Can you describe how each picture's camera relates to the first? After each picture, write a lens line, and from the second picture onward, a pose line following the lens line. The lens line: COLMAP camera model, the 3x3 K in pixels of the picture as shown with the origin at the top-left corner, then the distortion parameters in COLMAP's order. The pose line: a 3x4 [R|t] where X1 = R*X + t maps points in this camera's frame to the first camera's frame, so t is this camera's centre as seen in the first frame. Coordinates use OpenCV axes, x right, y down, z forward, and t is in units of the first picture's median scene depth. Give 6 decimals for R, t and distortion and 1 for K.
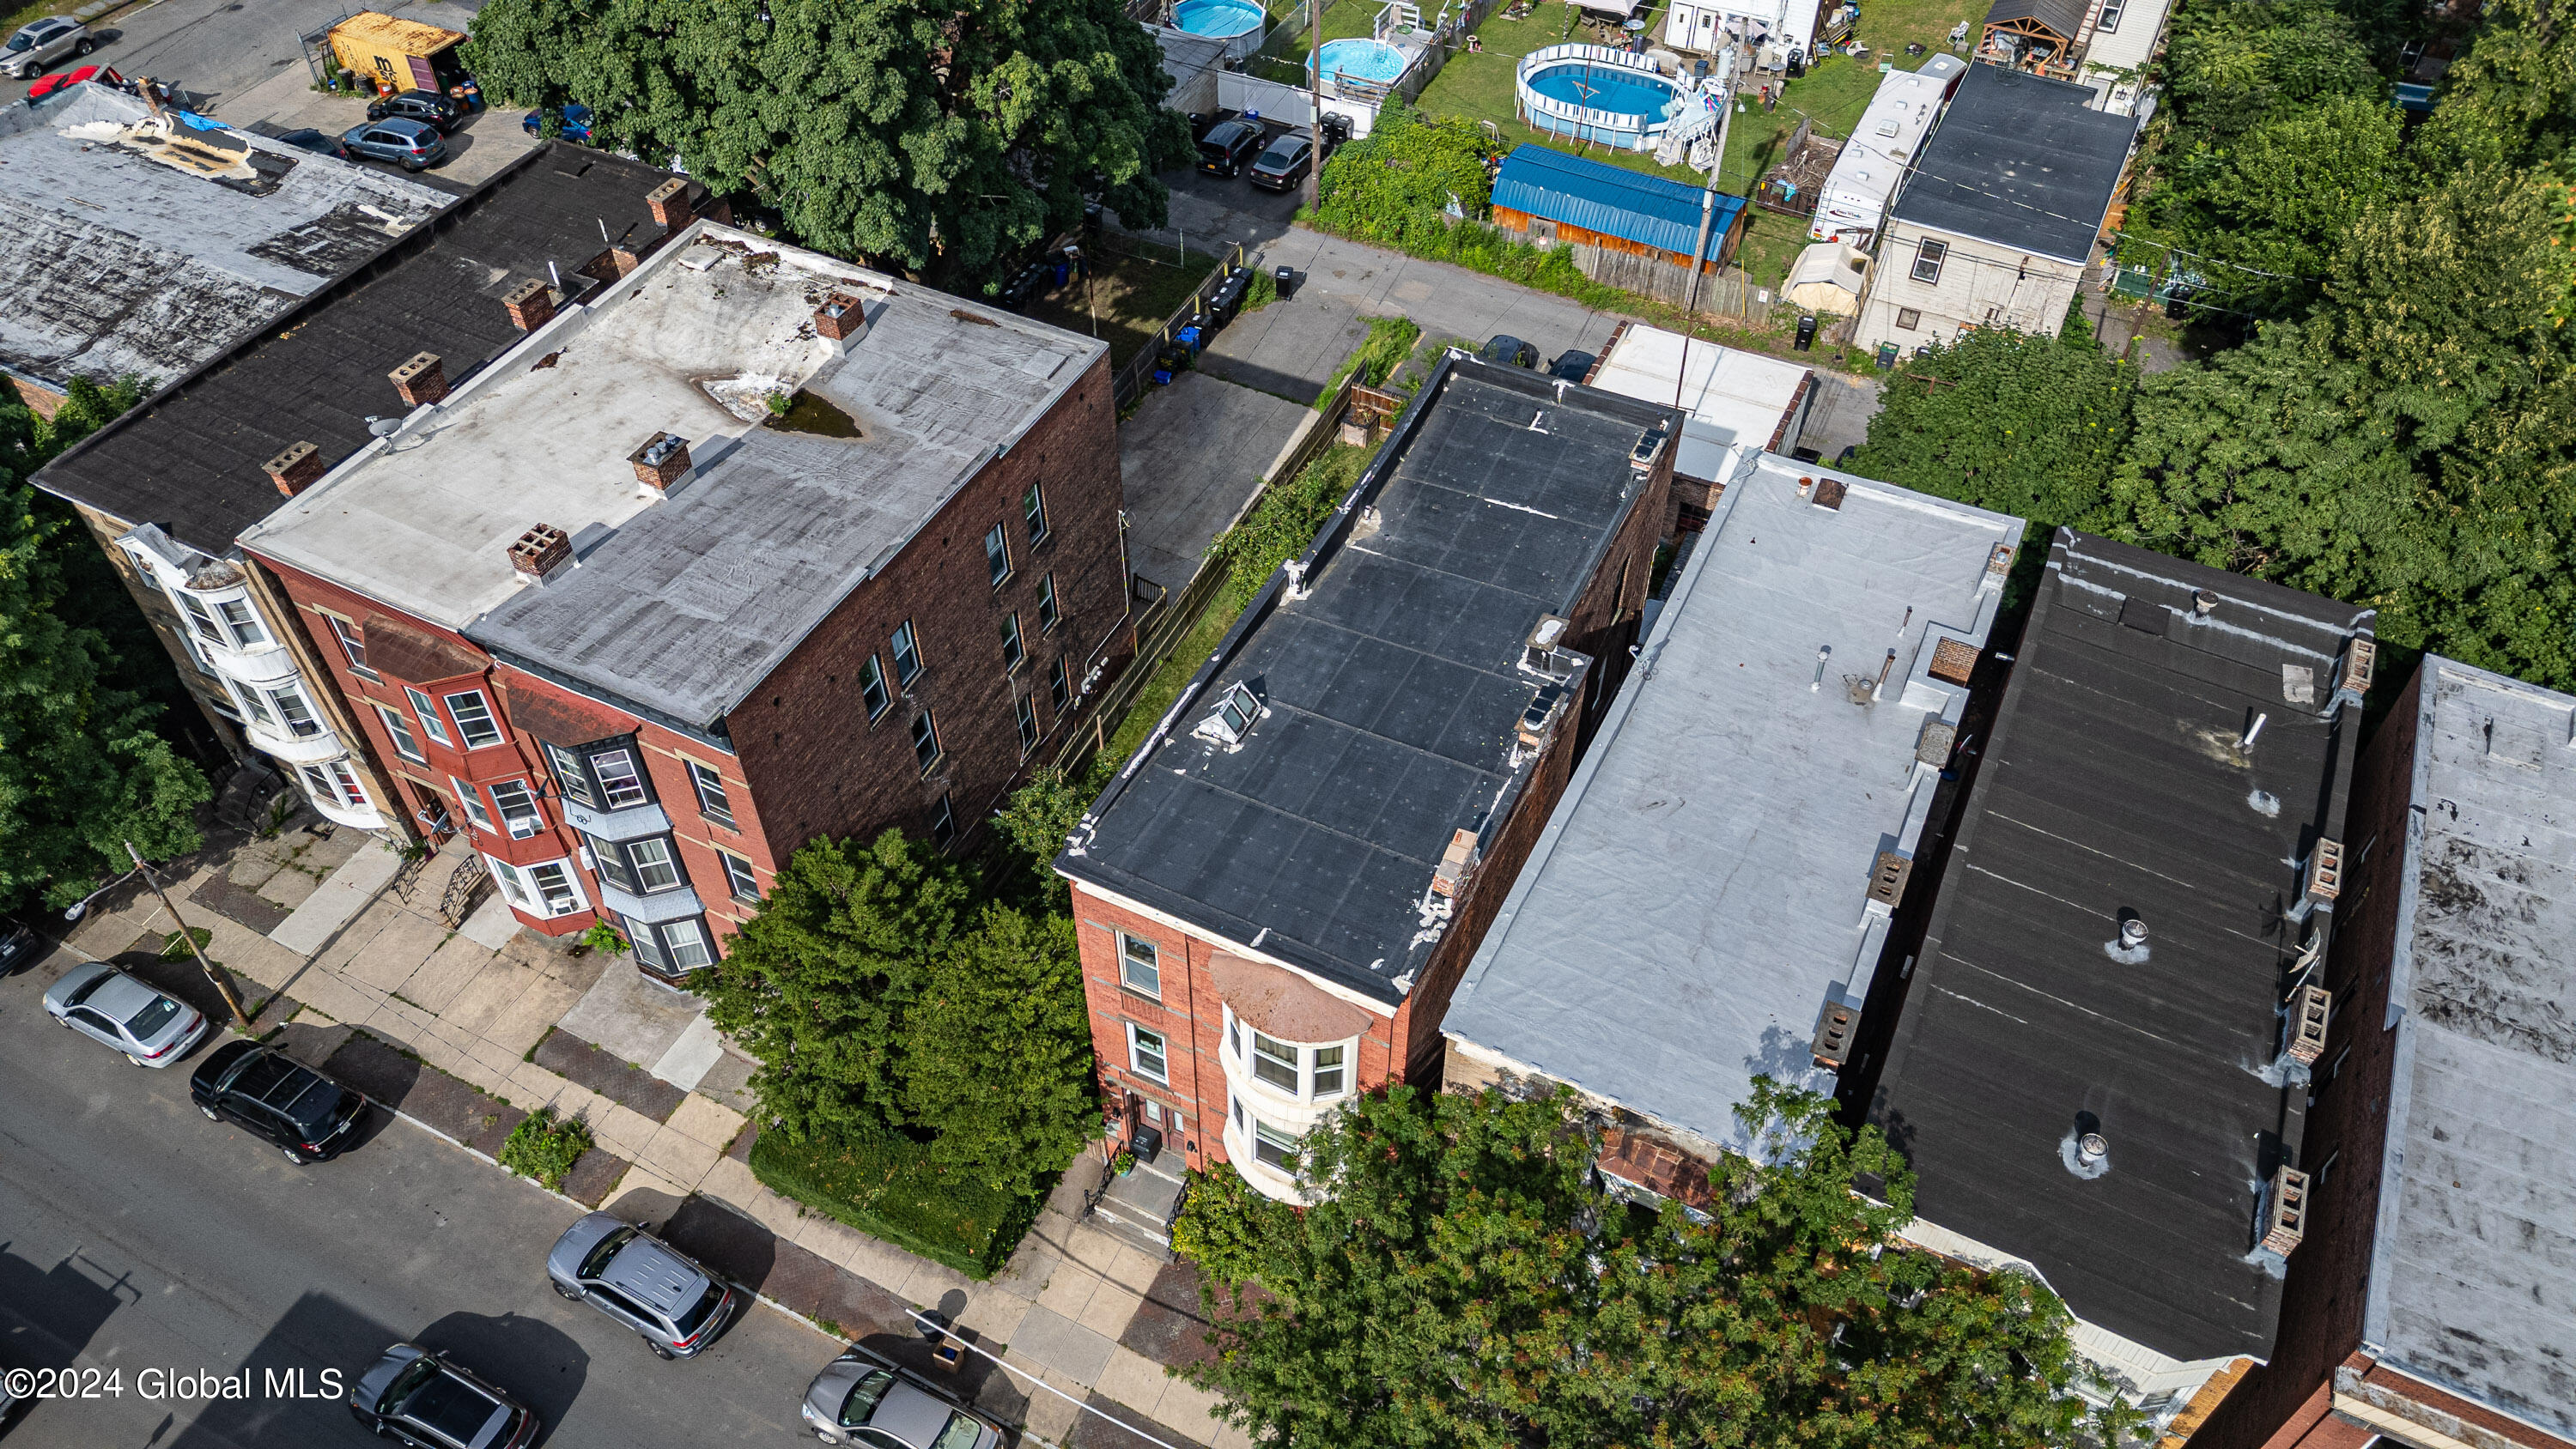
lens RADIAL K [[1806.0, 0, 1288.0], [0, 1806.0, 724.5], [0, 0, 1]] dist [0.057499, -0.055238]
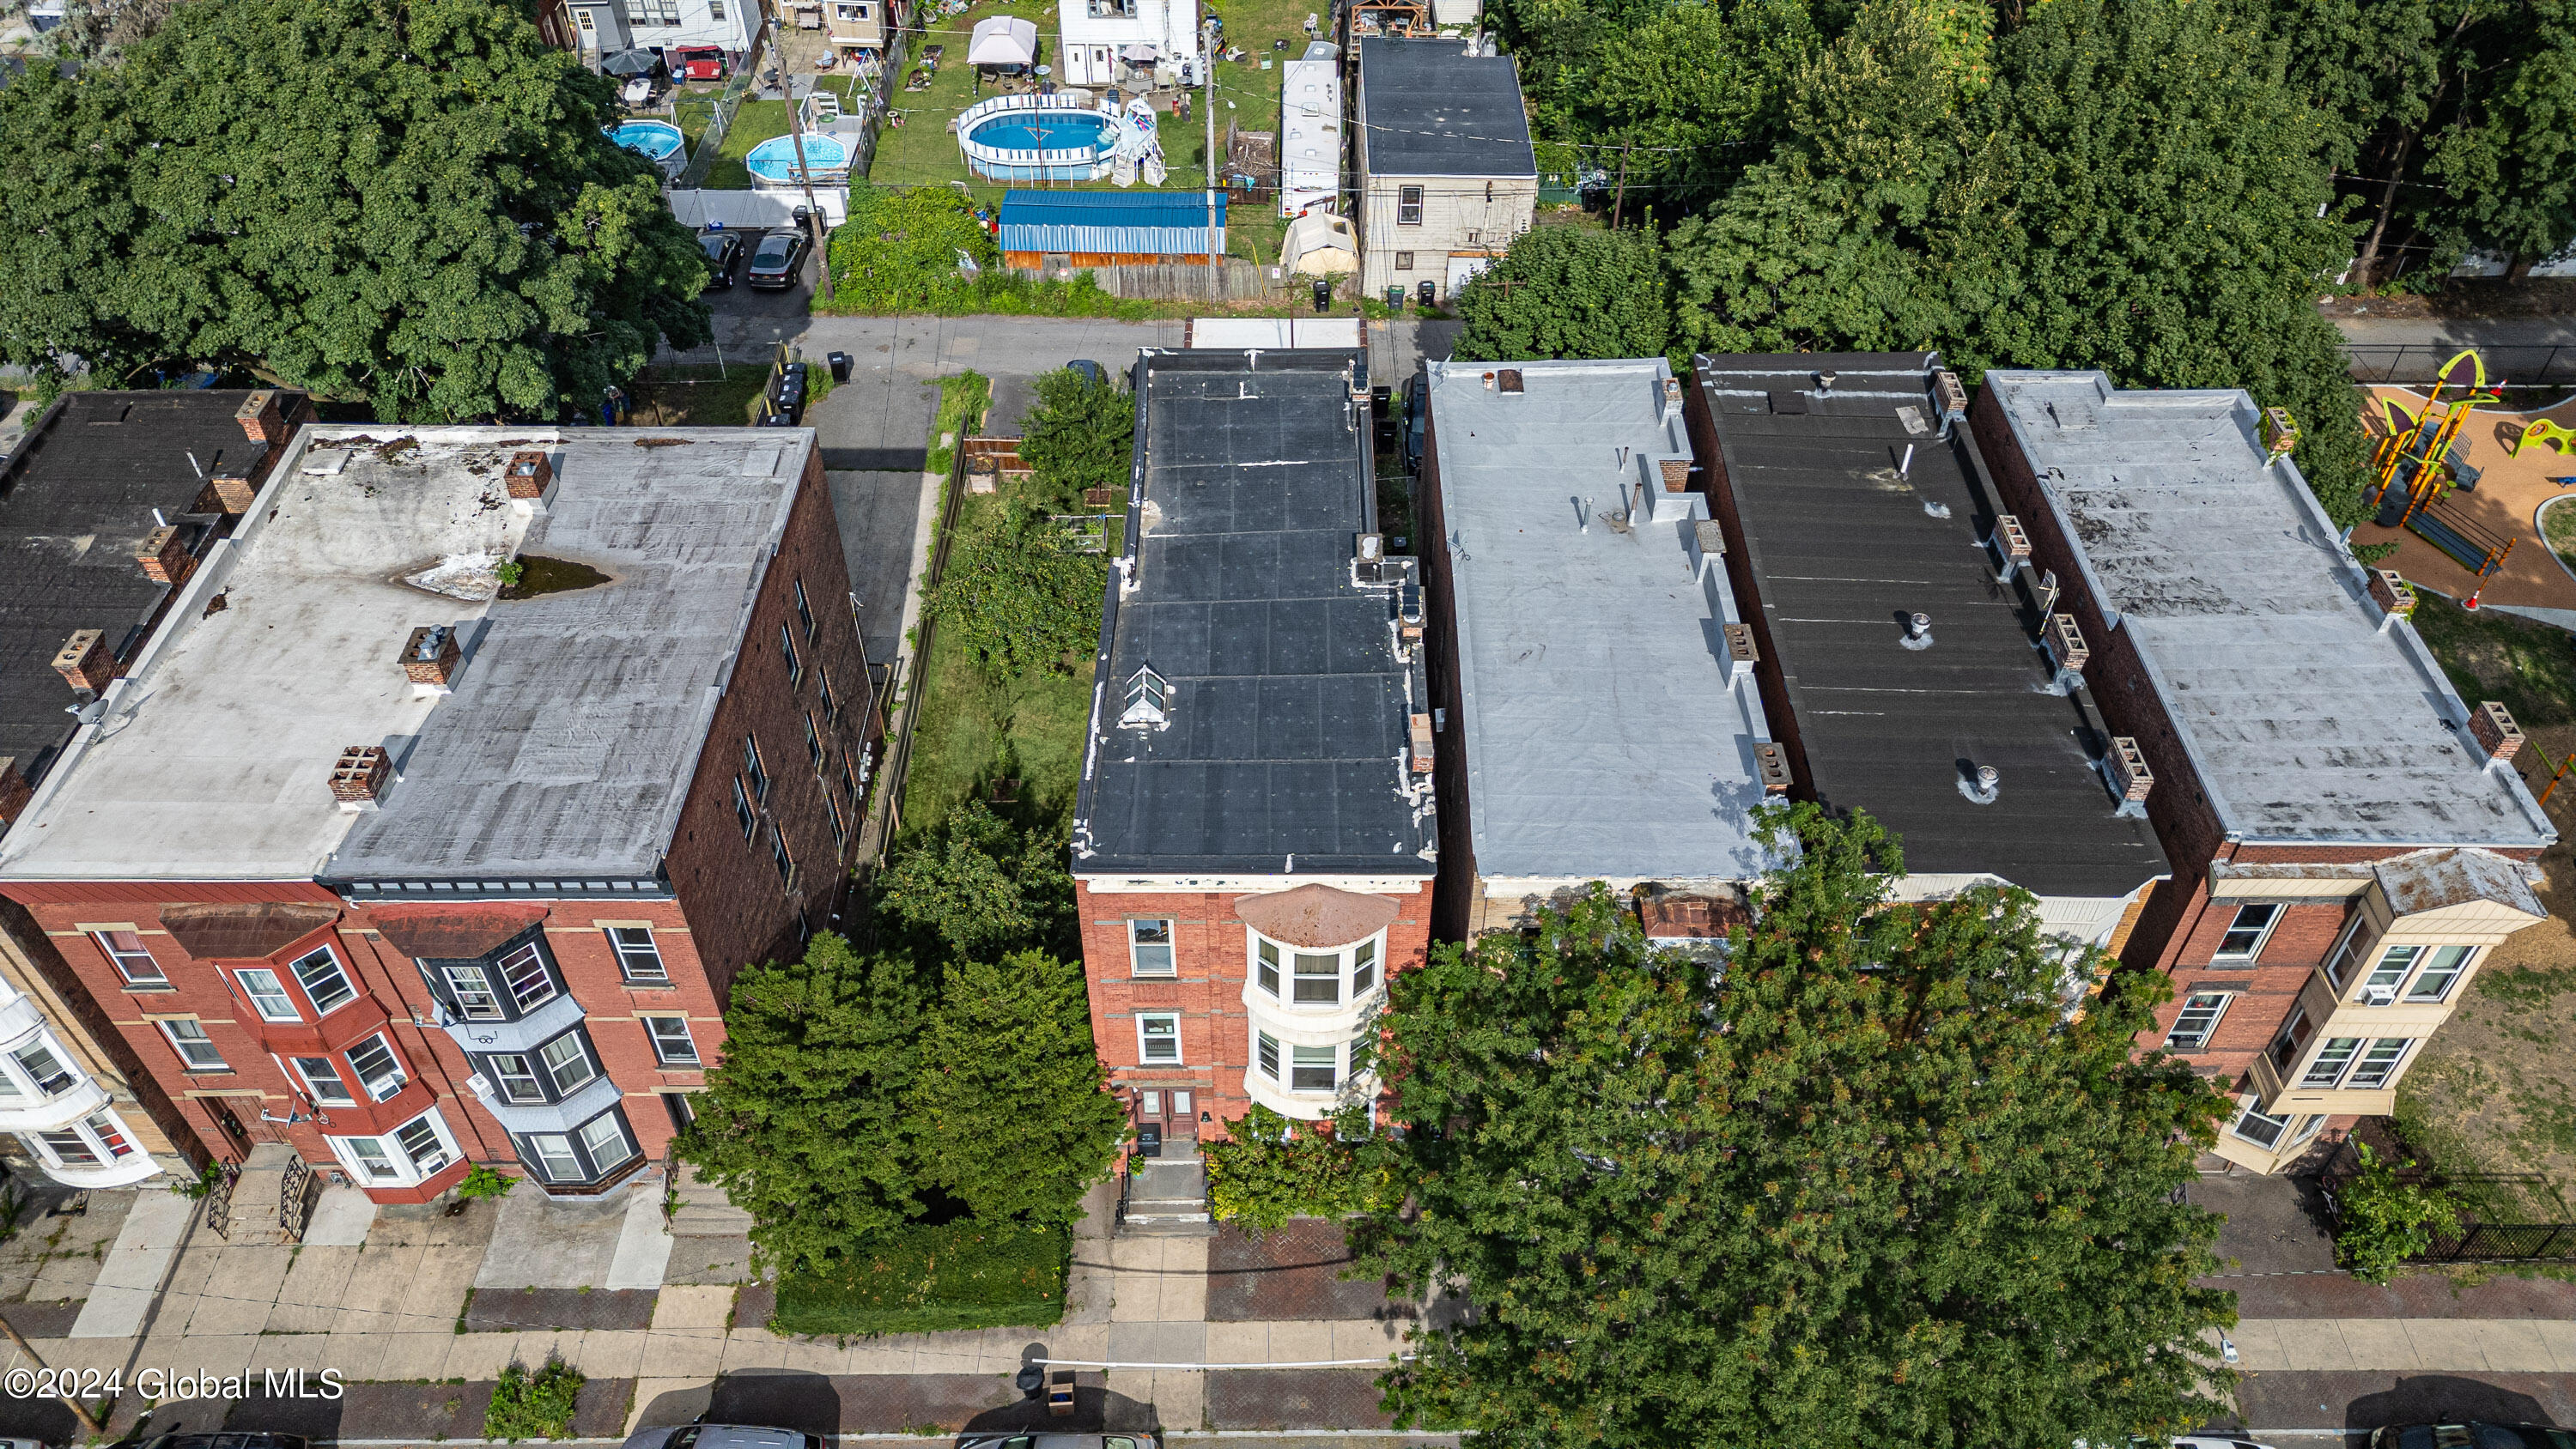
lens RADIAL K [[1806.0, 0, 1288.0], [0, 1806.0, 724.5], [0, 0, 1]] dist [0.057499, -0.055238]
pose [[0.895249, -0.309101, 0.320913, -0.250279], [0.322720, 0.946427, 0.011300, 0.019902], [-0.307214, 0.093449, 0.947041, -0.023012]]
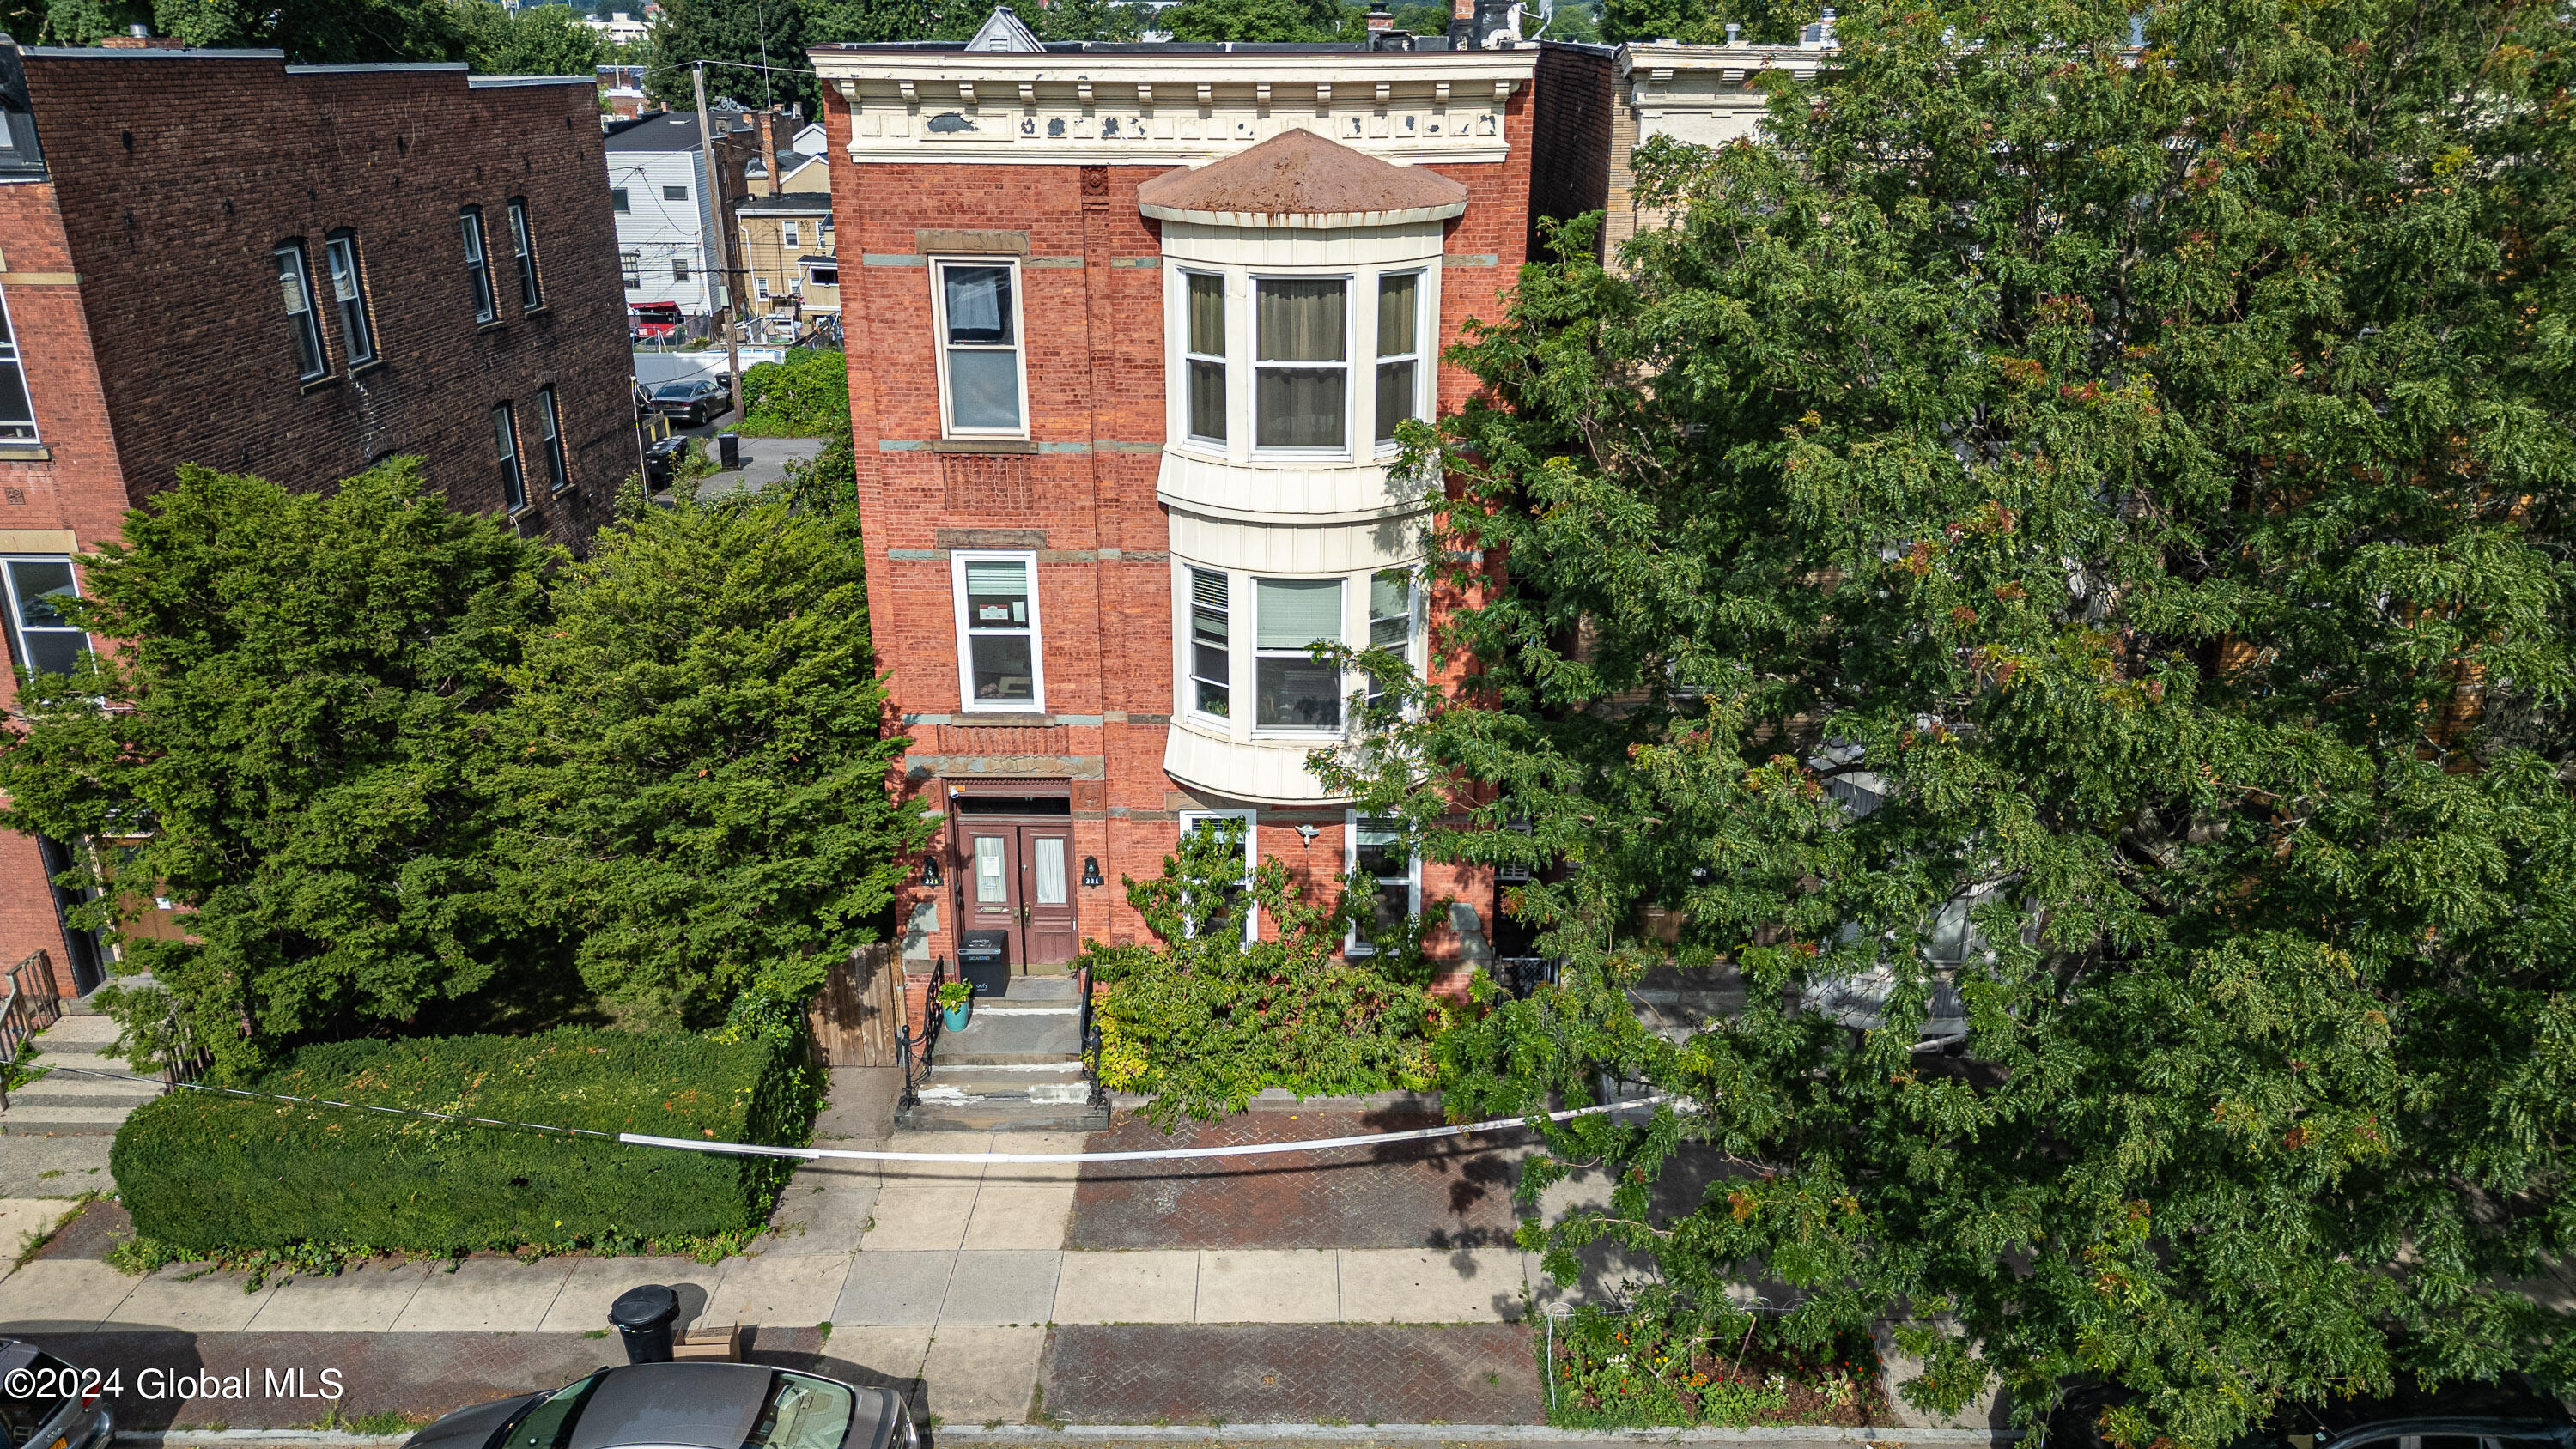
lens RADIAL K [[1806.0, 0, 1288.0], [0, 1806.0, 724.5], [0, 0, 1]] dist [0.057499, -0.055238]
pose [[0.901177, -0.154212, 0.405091, -0.190685], [0.314665, 0.875500, -0.366723, 0.370869], [-0.298105, 0.457950, 0.837505, 0.467597]]
